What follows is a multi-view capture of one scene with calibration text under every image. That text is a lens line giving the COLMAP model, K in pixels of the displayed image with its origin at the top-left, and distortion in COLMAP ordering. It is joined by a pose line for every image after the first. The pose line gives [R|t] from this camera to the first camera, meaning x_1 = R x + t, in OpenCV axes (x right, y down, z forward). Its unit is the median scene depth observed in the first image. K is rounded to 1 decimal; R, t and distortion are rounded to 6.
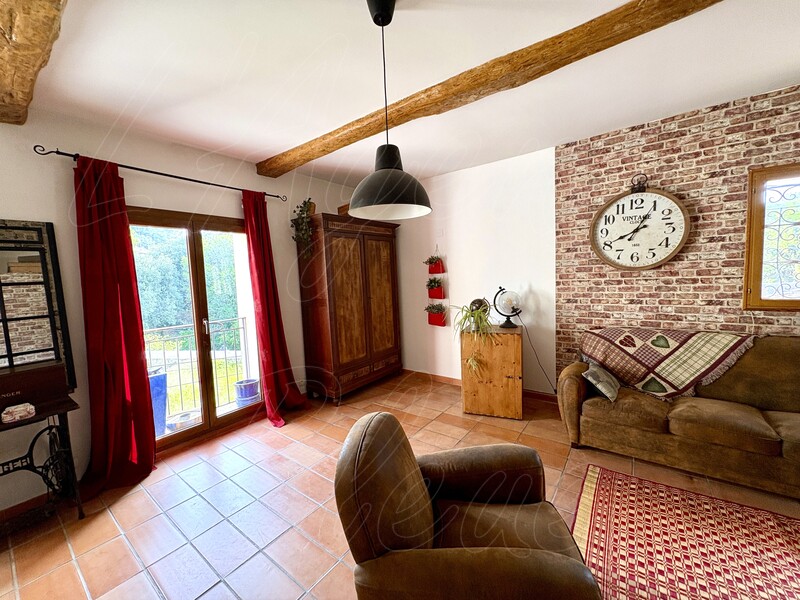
lens RADIAL K [[318.8, 0, 398.7], [0, 318.8, 299.3], [0, 0, 1]] dist [0.000181, 0.000037]
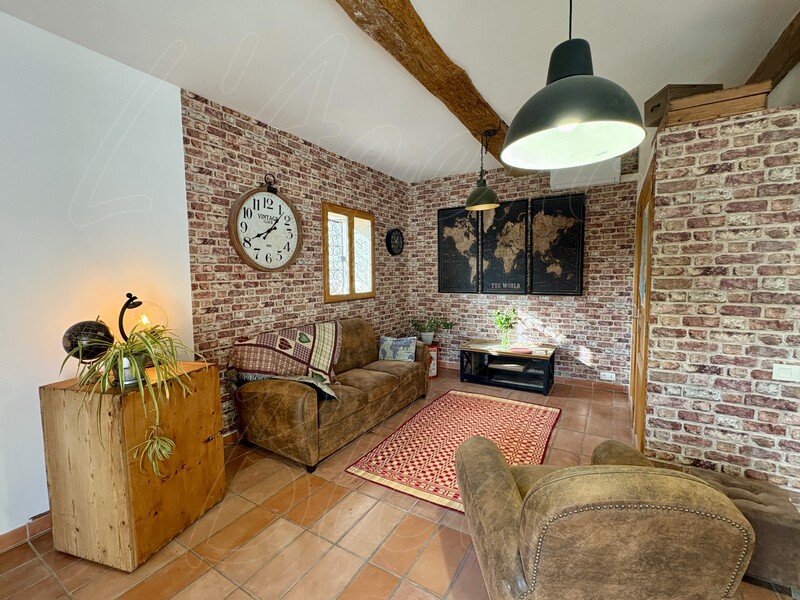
lens RADIAL K [[346.3, 0, 400.8], [0, 346.3, 298.7], [0, 0, 1]] dist [-0.001481, -0.000126]
pose [[-0.101603, -0.031015, 0.994341, -0.356761], [0.090408, 0.995090, 0.040277, -0.016222], [-0.990708, 0.093988, -0.098300, 0.735408]]
